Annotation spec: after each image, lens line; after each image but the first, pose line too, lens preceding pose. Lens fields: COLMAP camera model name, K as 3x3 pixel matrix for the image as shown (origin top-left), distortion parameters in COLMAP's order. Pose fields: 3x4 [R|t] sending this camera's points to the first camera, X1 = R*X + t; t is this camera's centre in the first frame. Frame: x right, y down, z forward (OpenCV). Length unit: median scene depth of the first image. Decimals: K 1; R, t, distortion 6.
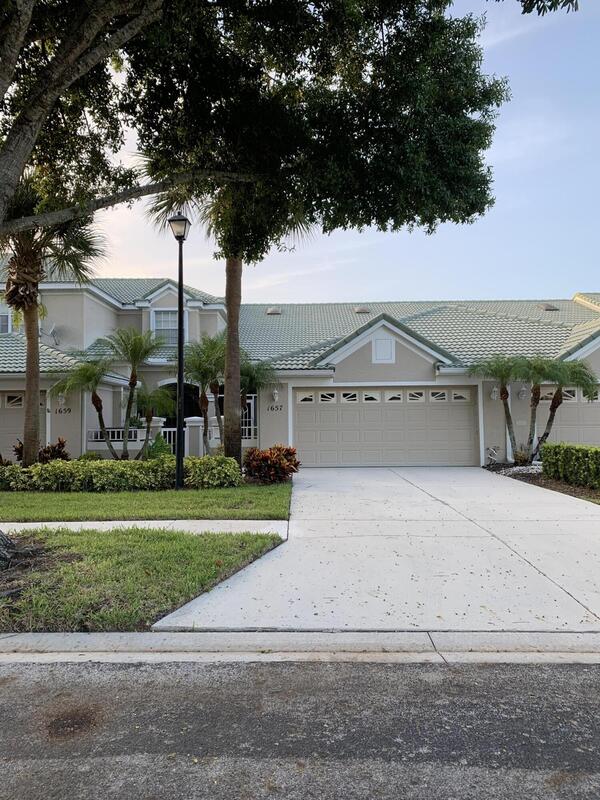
lens RADIAL K [[610.9, 0, 301.4], [0, 610.9, 400.8], [0, 0, 1]] dist [0.061410, -0.073401]
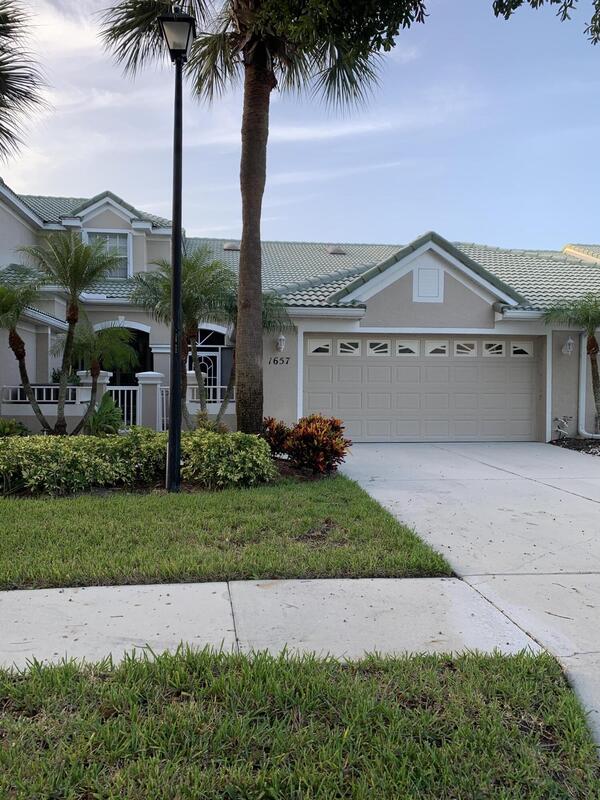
lens RADIAL K [[610.9, 0, 300.1], [0, 610.9, 396.7], [0, 0, 1]] dist [0.061410, -0.073401]
pose [[0.990936, 0.013396, 0.133669, -0.113554], [-0.020913, 0.998268, 0.054992, 0.014316], [-0.132701, -0.057289, 0.989499, 0.284529]]
